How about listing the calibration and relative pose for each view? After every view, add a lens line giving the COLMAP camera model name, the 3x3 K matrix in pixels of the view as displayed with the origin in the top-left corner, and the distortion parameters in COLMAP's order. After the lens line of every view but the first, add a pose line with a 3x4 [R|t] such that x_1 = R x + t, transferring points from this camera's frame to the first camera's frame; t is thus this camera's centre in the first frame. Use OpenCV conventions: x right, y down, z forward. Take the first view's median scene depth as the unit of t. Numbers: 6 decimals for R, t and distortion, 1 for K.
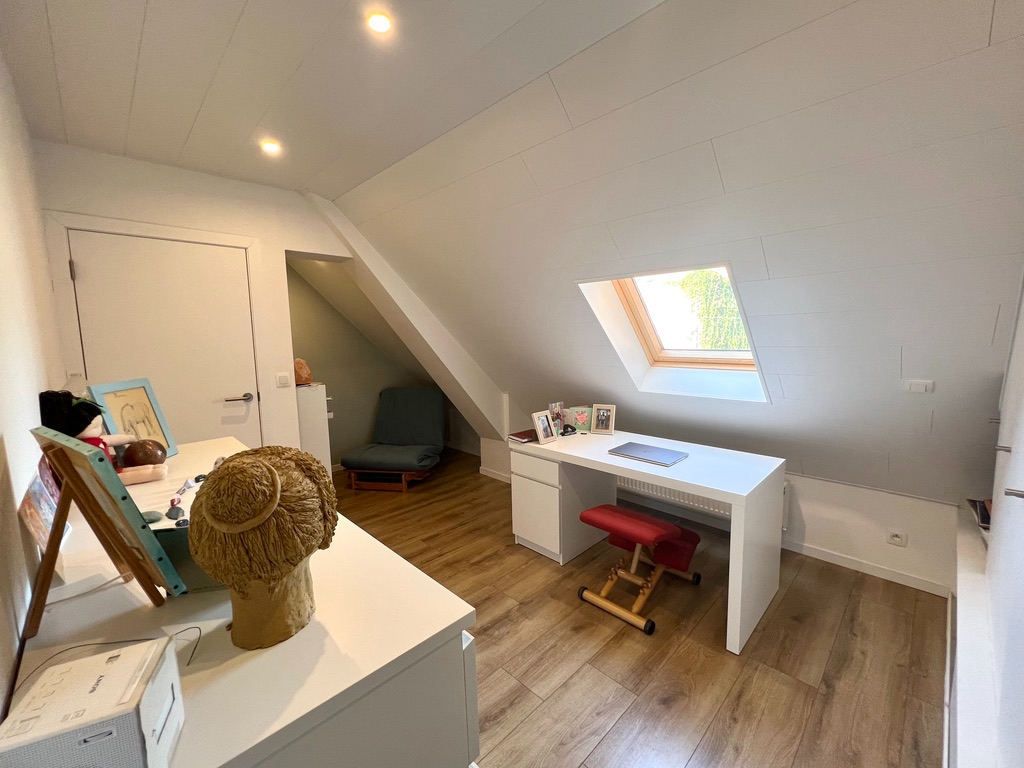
lens RADIAL K [[414.3, 0, 509.1], [0, 414.3, 380.6], [0, 0, 1]] dist [-0.001106, -0.000150]
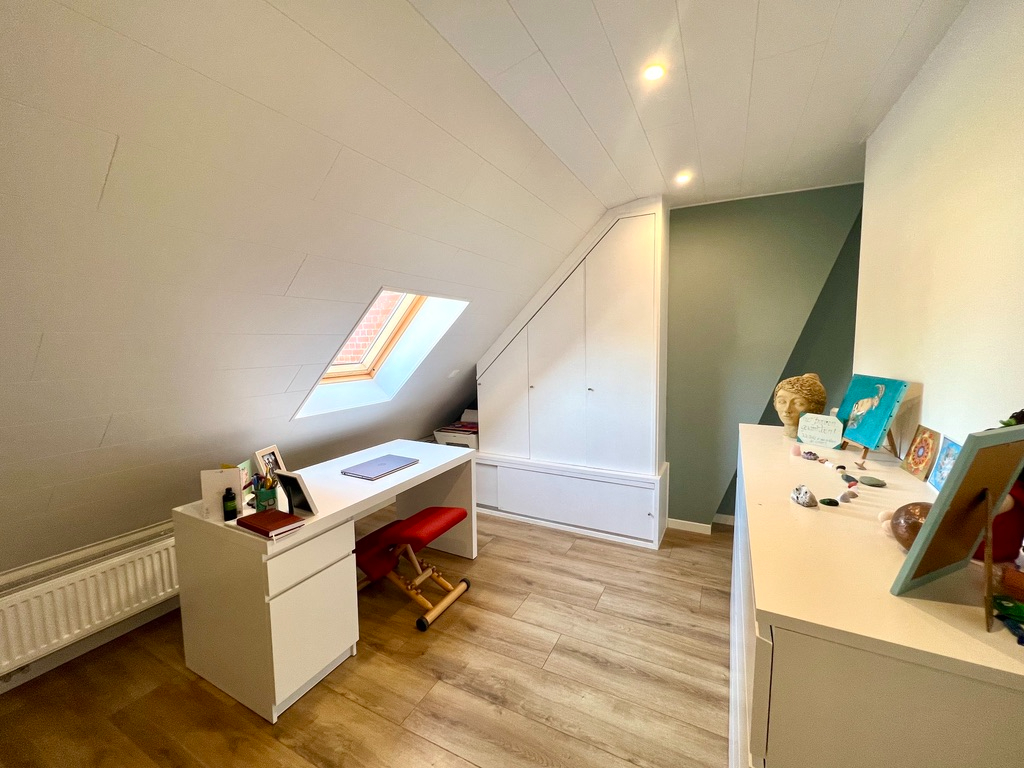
lens RADIAL K [[414.3, 0, 509.1], [0, 414.3, 380.6], [0, 0, 1]] dist [-0.001106, -0.000150]
pose [[-0.298344, -0.067039, 0.952101, -0.537889], [0.128528, 0.985623, 0.109674, -0.077354], [-0.945765, 0.155092, -0.285438, 0.734313]]
